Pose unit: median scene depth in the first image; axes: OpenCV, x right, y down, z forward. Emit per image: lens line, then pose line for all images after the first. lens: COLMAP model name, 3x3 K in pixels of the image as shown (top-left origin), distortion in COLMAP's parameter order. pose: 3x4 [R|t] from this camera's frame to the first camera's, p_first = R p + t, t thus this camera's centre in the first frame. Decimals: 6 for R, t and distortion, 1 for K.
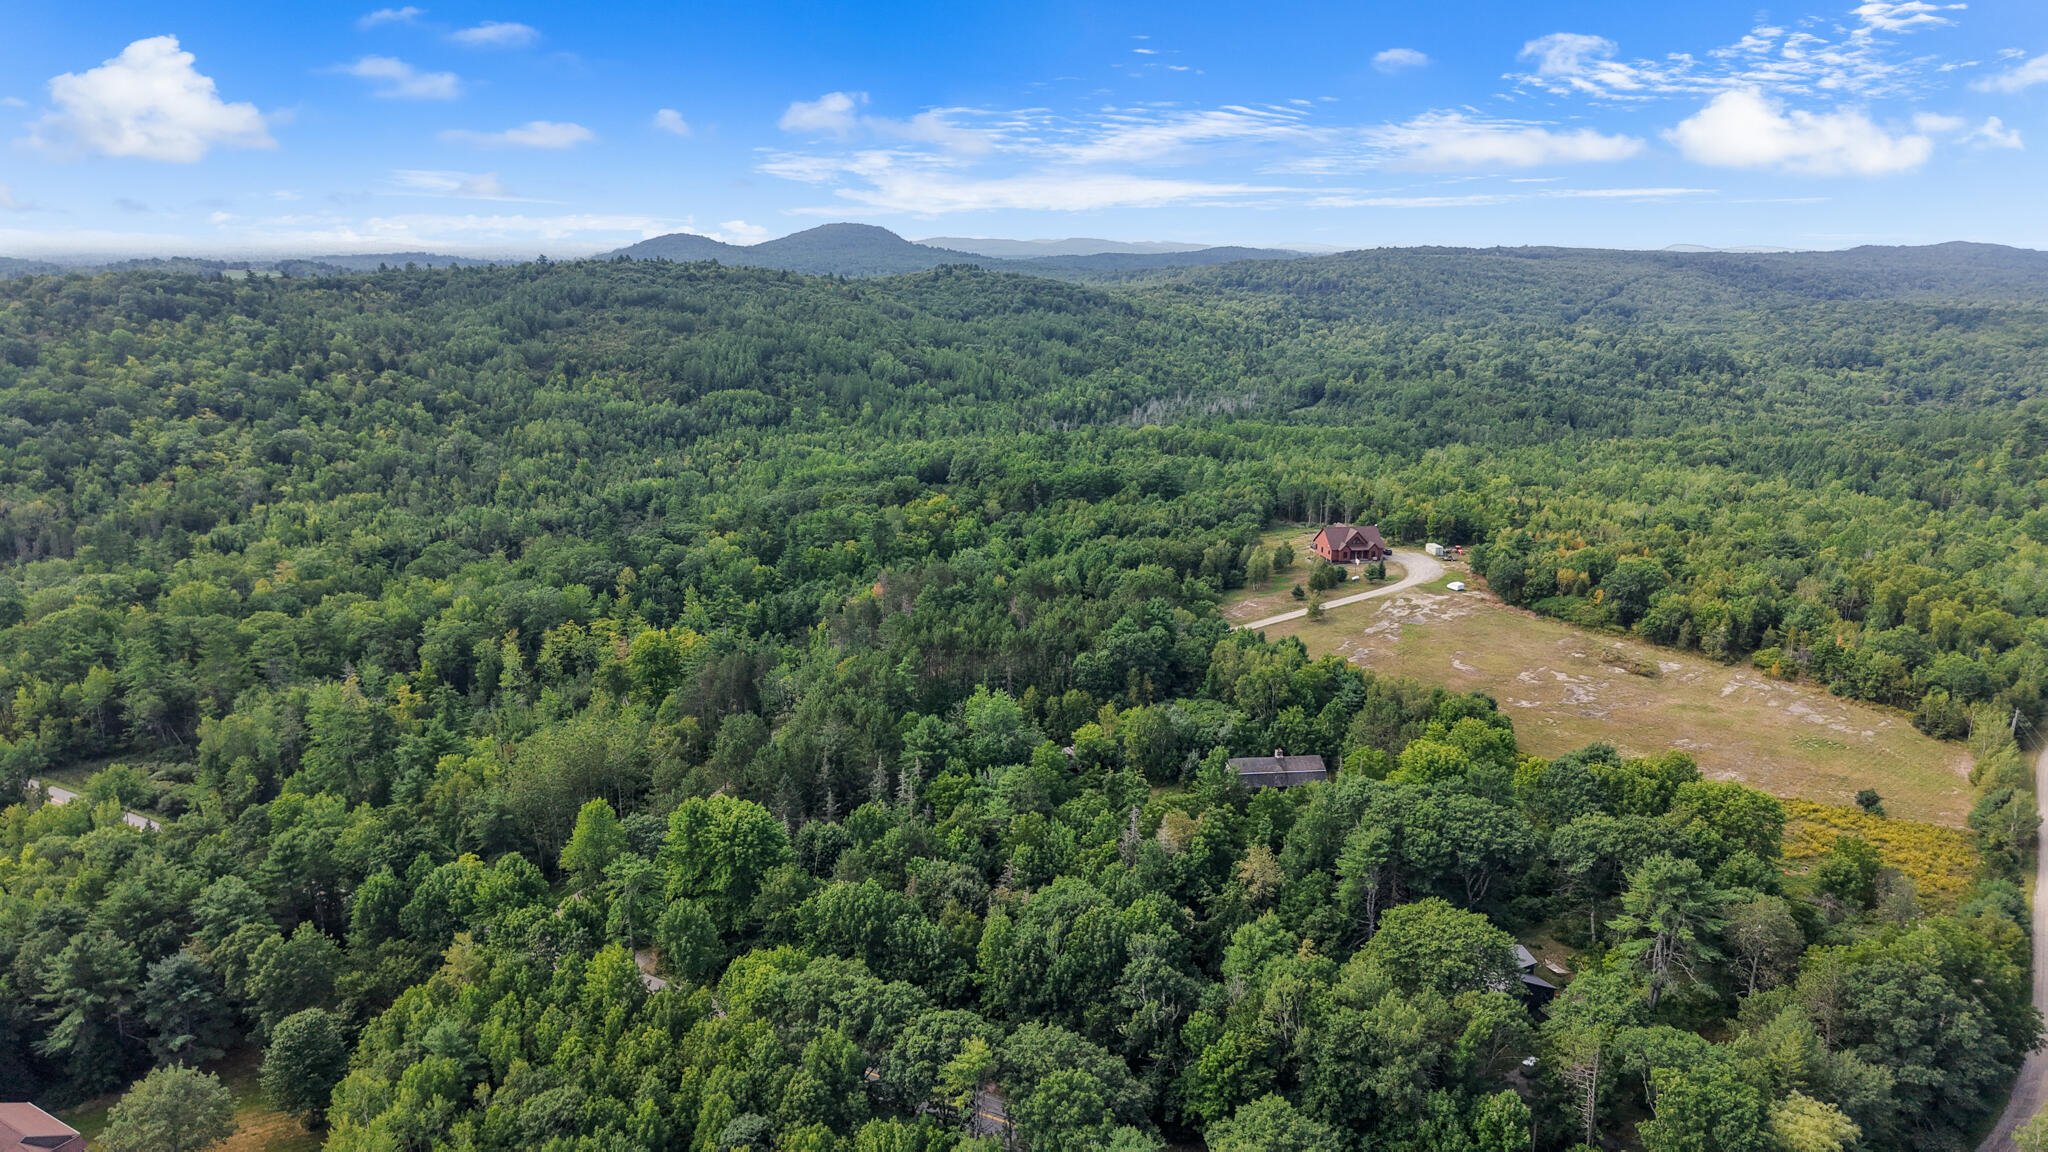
lens RADIAL K [[1374.4, 0, 1026.8], [0, 1374.4, 567.2], [0, 0, 1]] dist [0.035100, -0.035096]
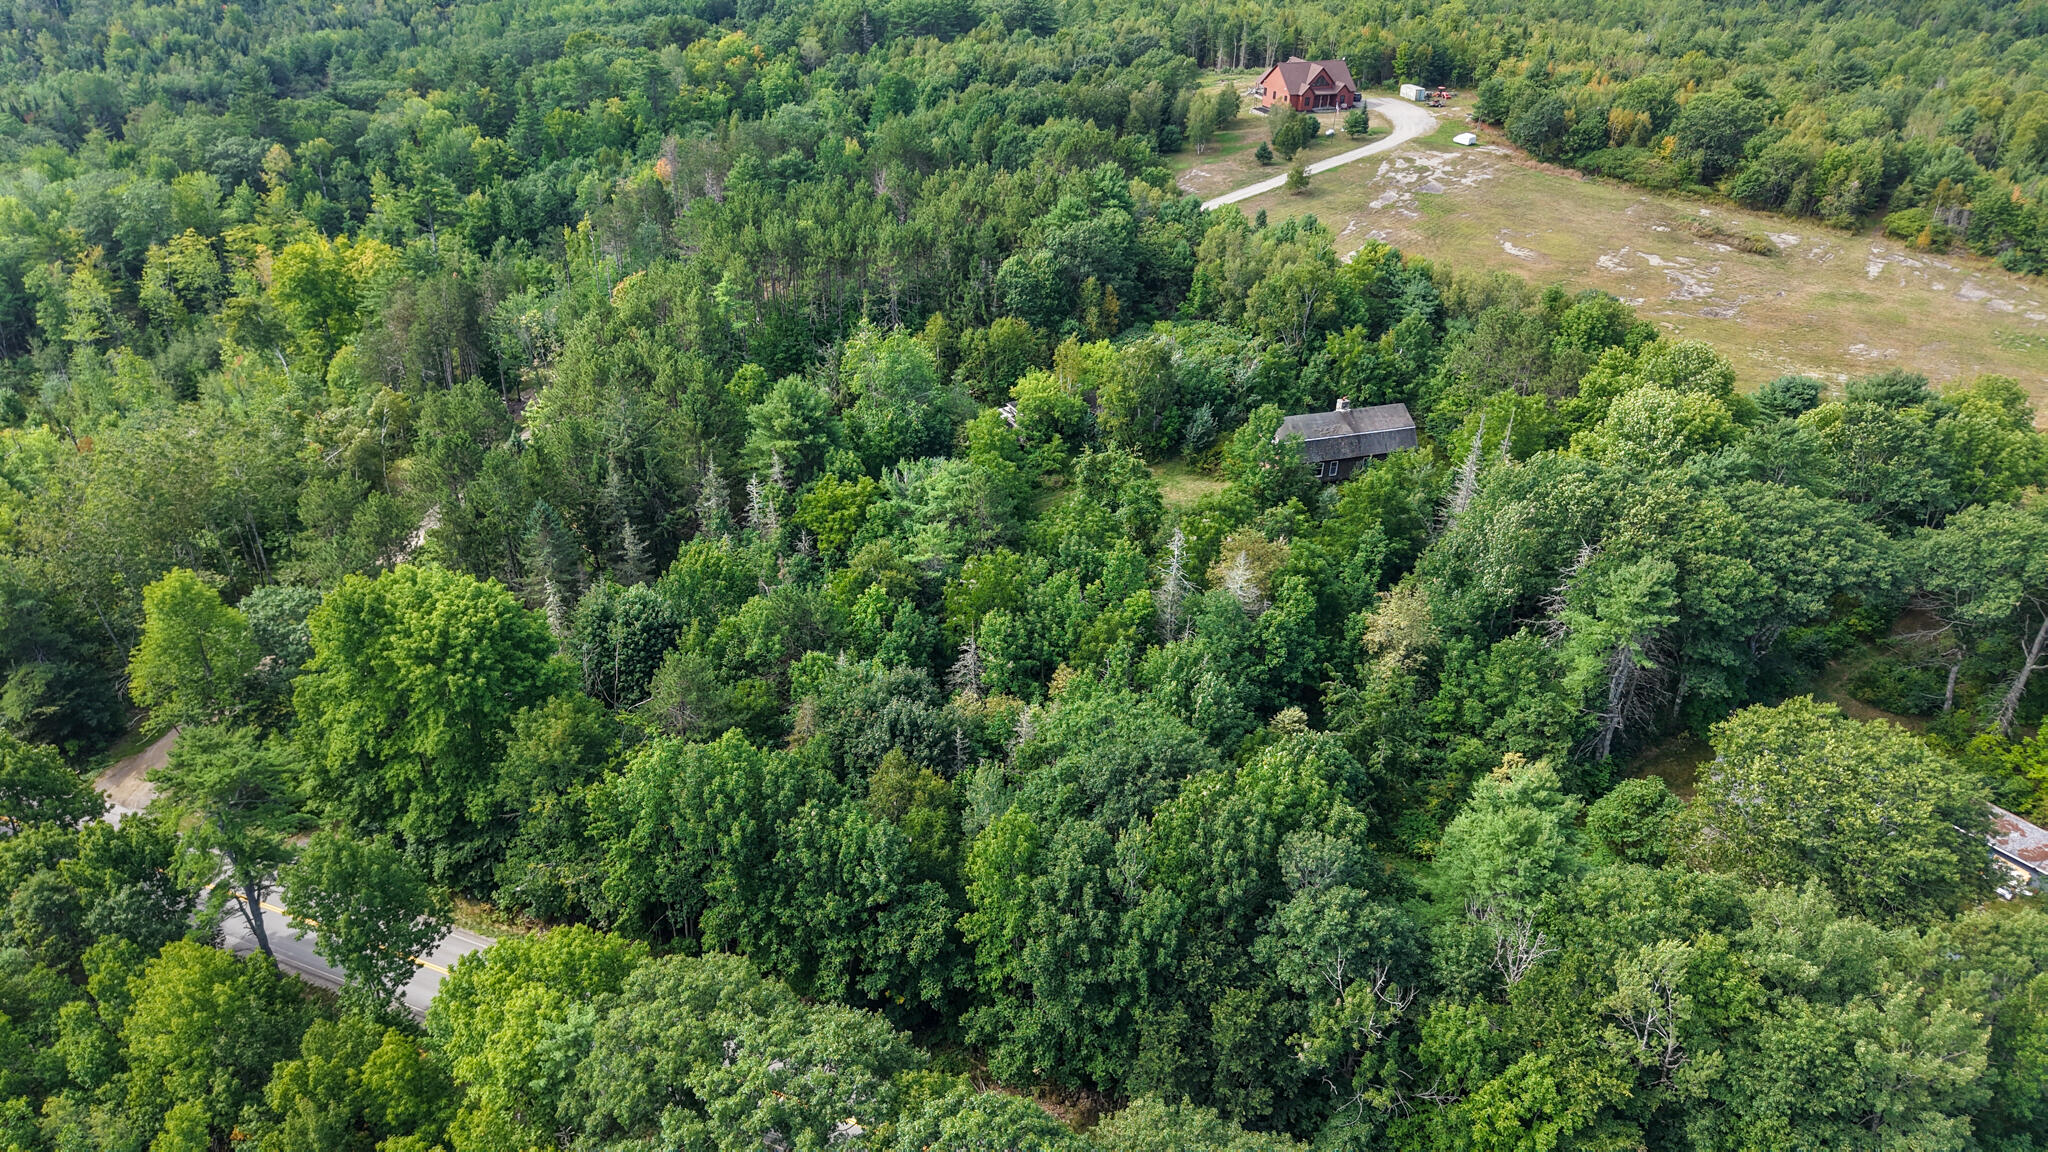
lens RADIAL K [[1374.4, 0, 1027.1], [0, 1374.4, 587.5], [0, 0, 1]] dist [0.035100, -0.035096]
pose [[0.988705, -0.069798, 0.132632, -0.041911], [0.026878, 0.953168, 0.301246, 0.015638], [-0.147447, -0.294278, 0.944277, 0.315490]]
